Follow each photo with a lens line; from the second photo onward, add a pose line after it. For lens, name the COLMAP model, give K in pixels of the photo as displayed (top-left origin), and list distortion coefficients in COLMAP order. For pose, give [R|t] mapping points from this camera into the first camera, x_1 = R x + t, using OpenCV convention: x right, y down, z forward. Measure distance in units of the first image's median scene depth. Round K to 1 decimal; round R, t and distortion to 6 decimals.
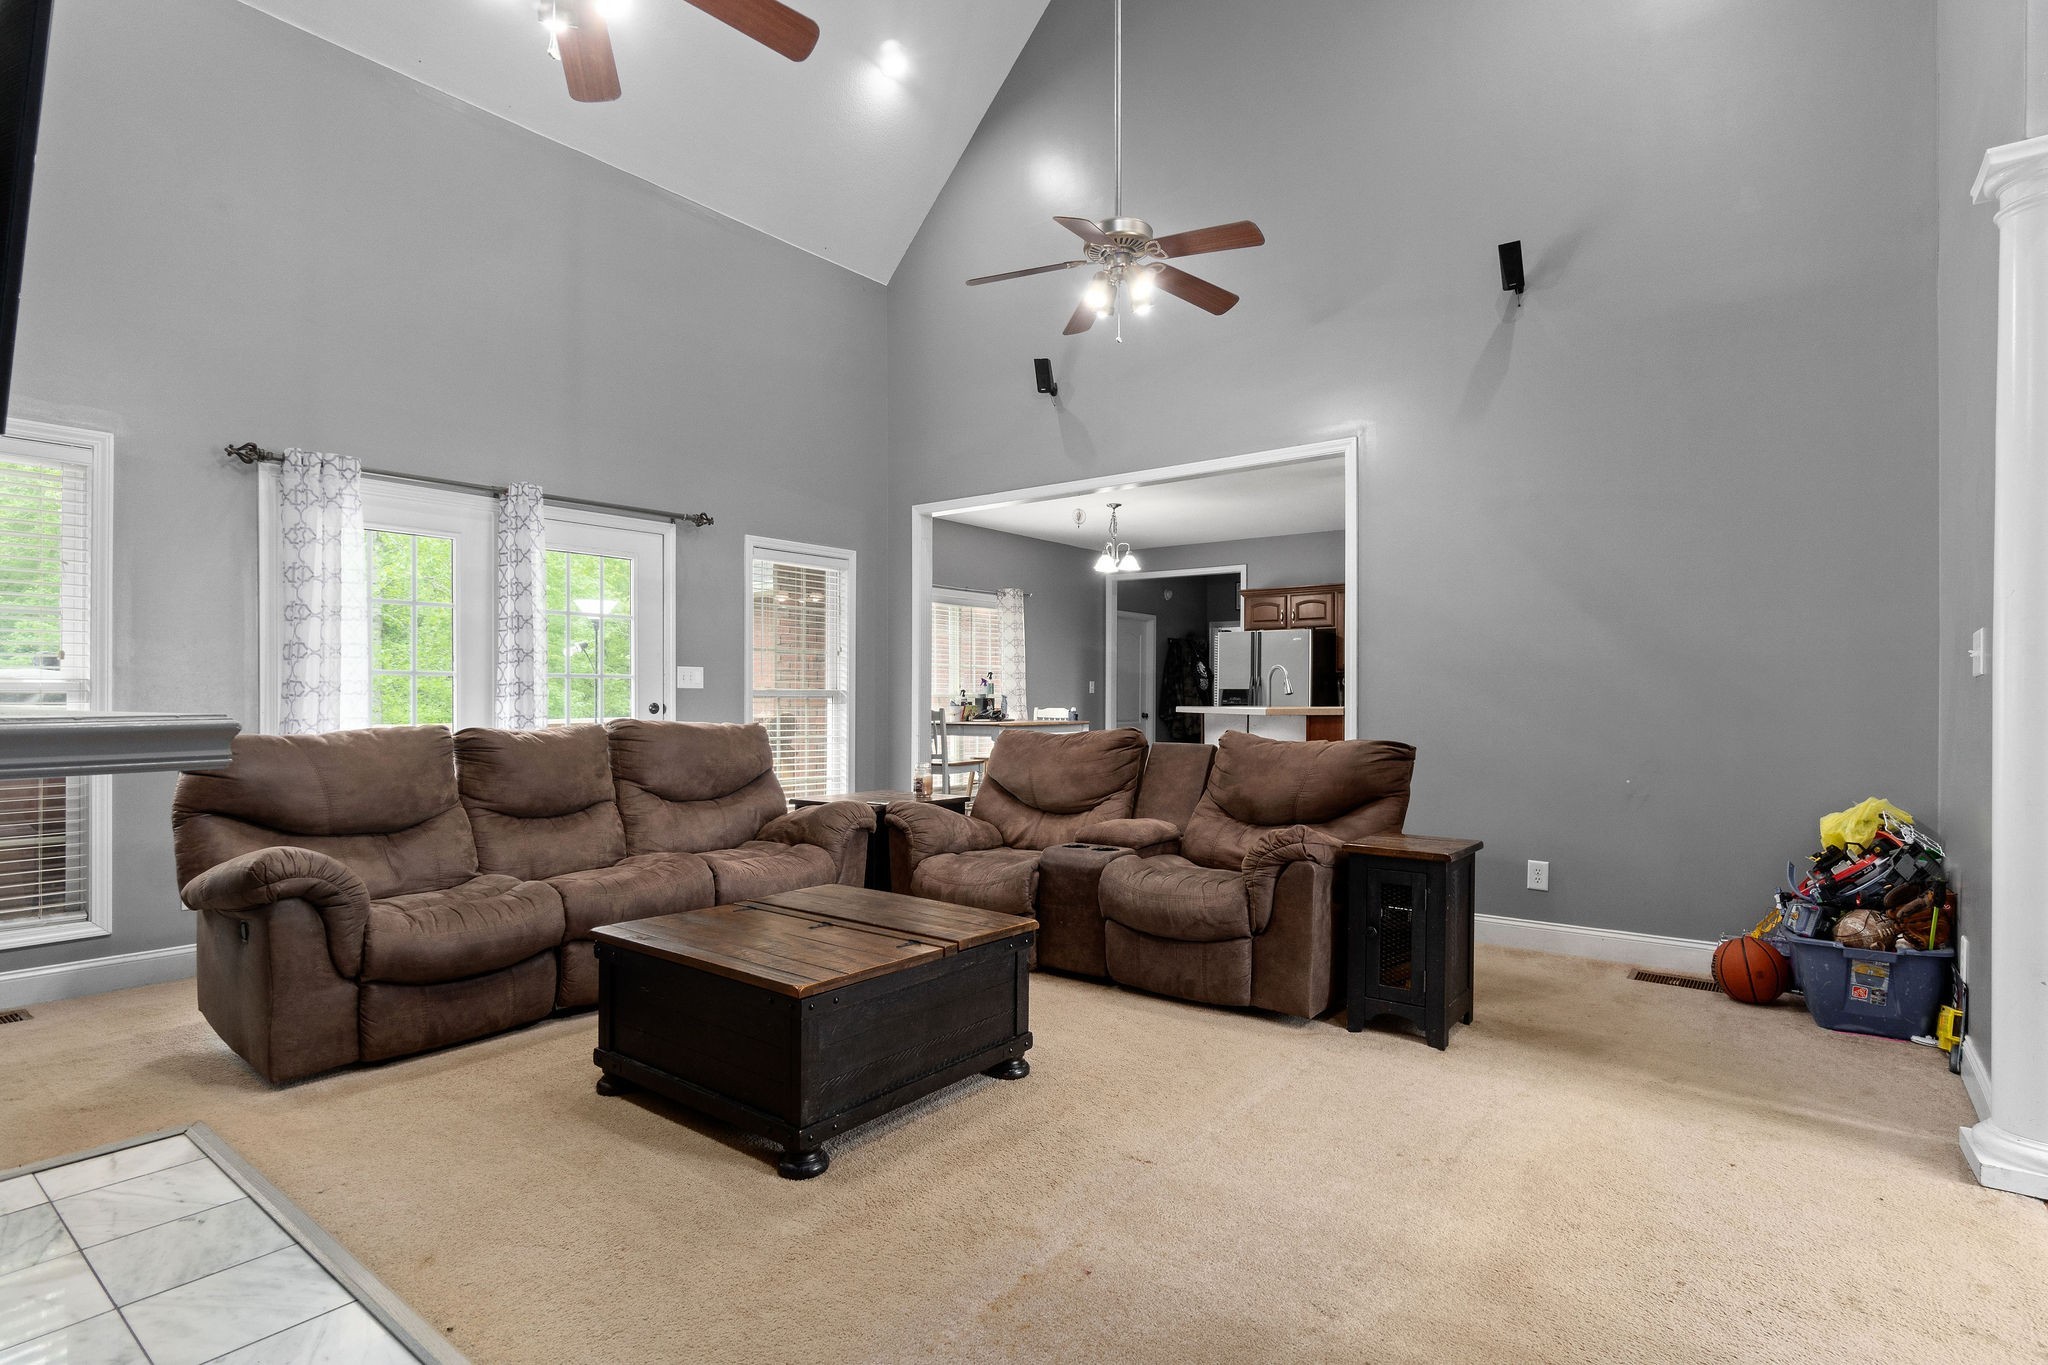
lens RADIAL K [[1036.1, 0, 1024.0], [0, 1036.1, 682.5], [0, 0, 1]] dist [-0.002149, 0.000608]
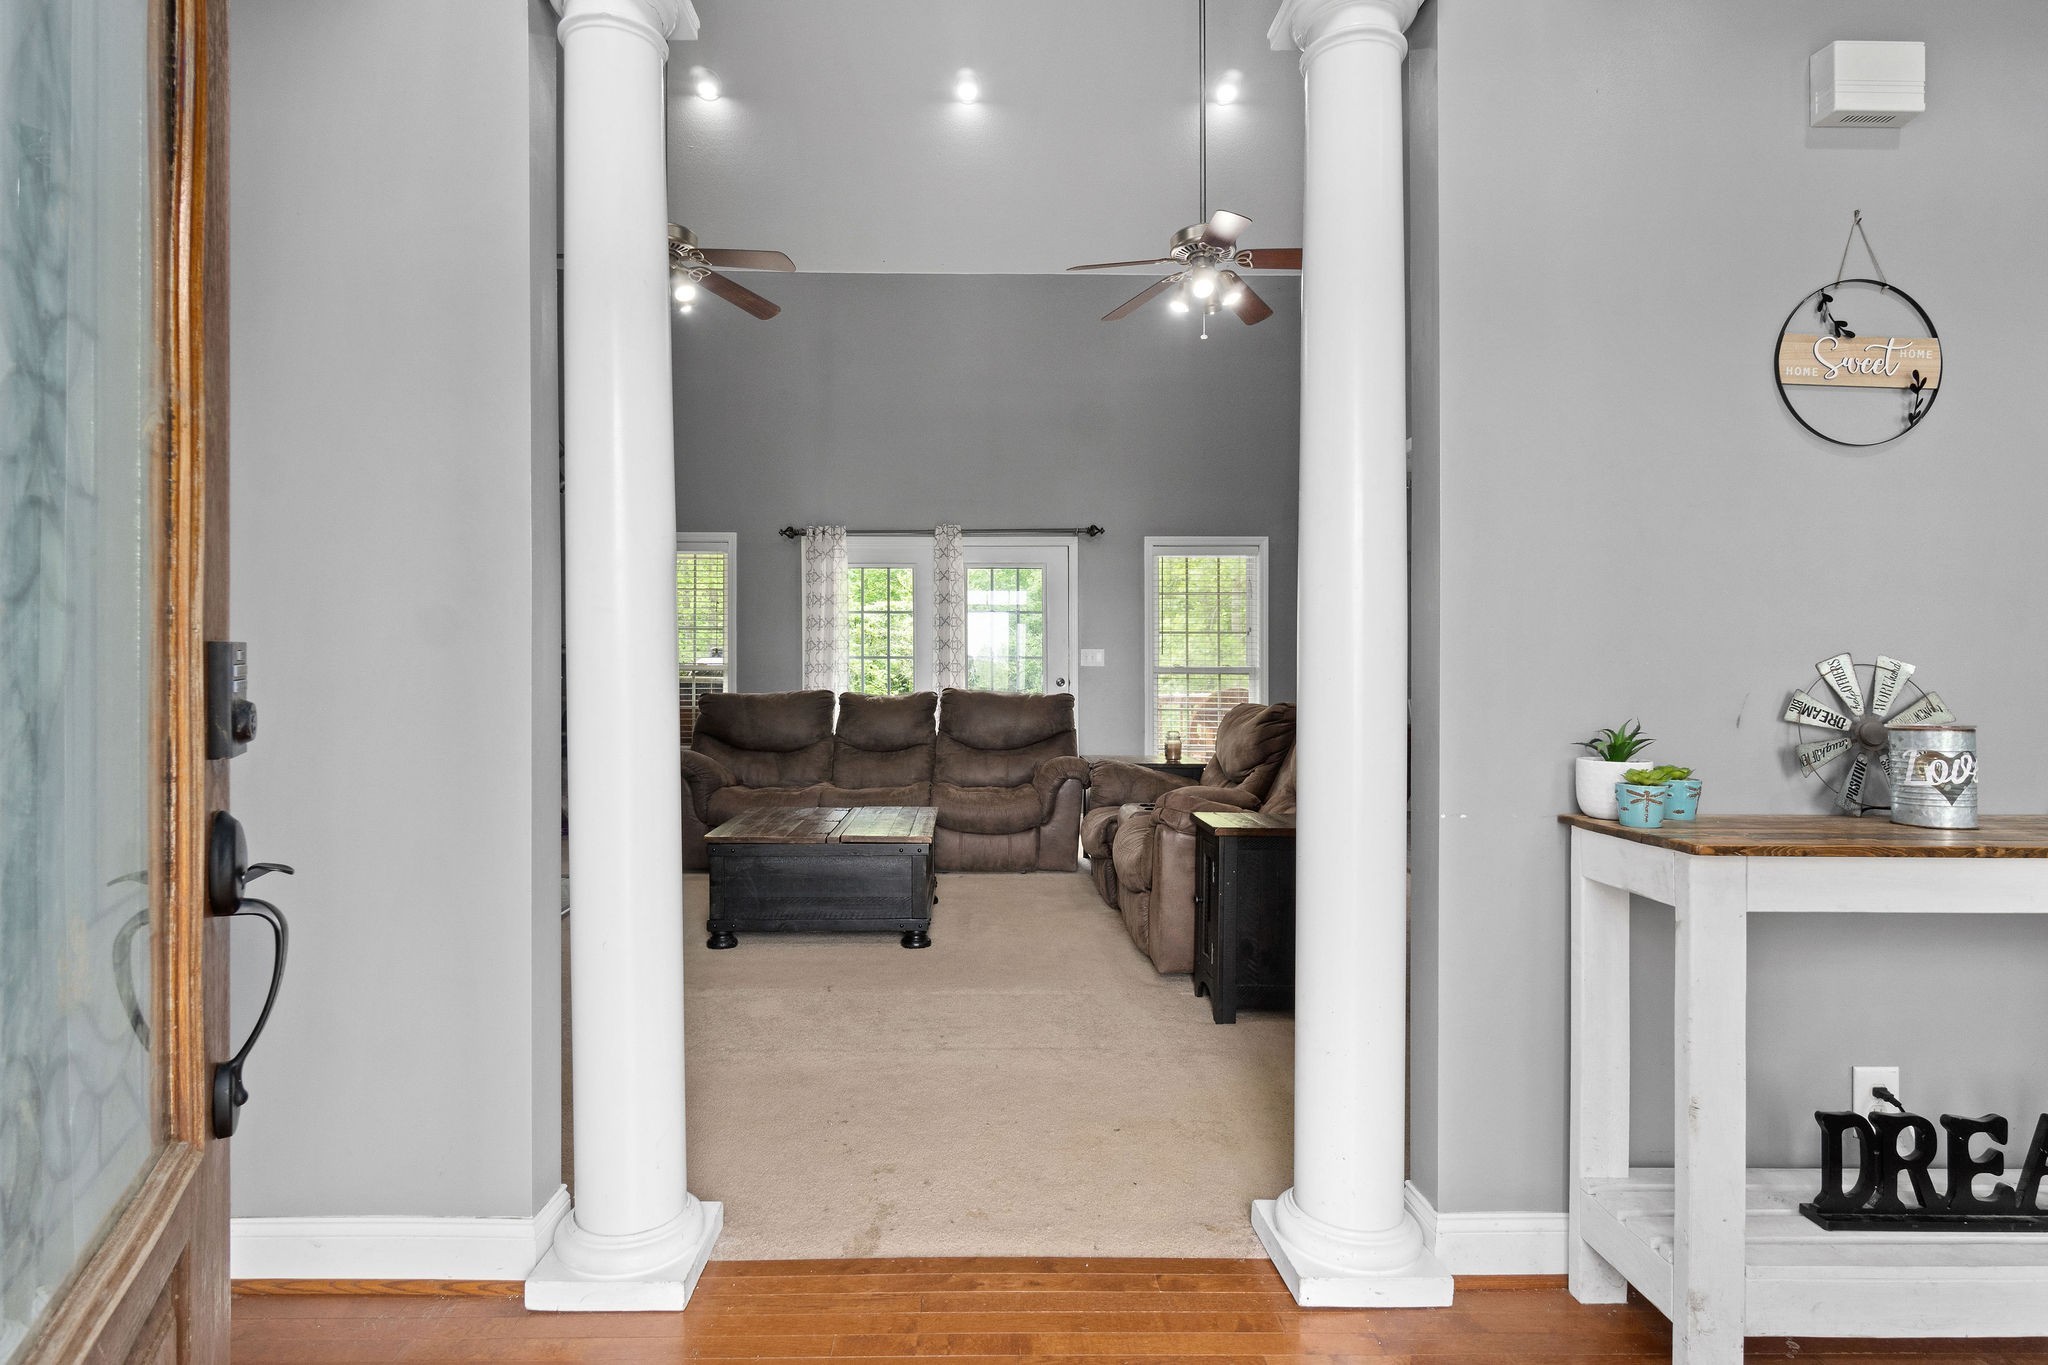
lens RADIAL K [[1057.4, 0, 1010.4], [0, 1057.4, 684.9], [0, 0, 1]] dist [-0.004514, 0.000305]
pose [[0.633675, 0.009368, -0.773542, 0.765042], [0.010049, 0.999743, 0.020339, 0.001564], [0.773534, -0.020662, 0.633418, 0.142430]]
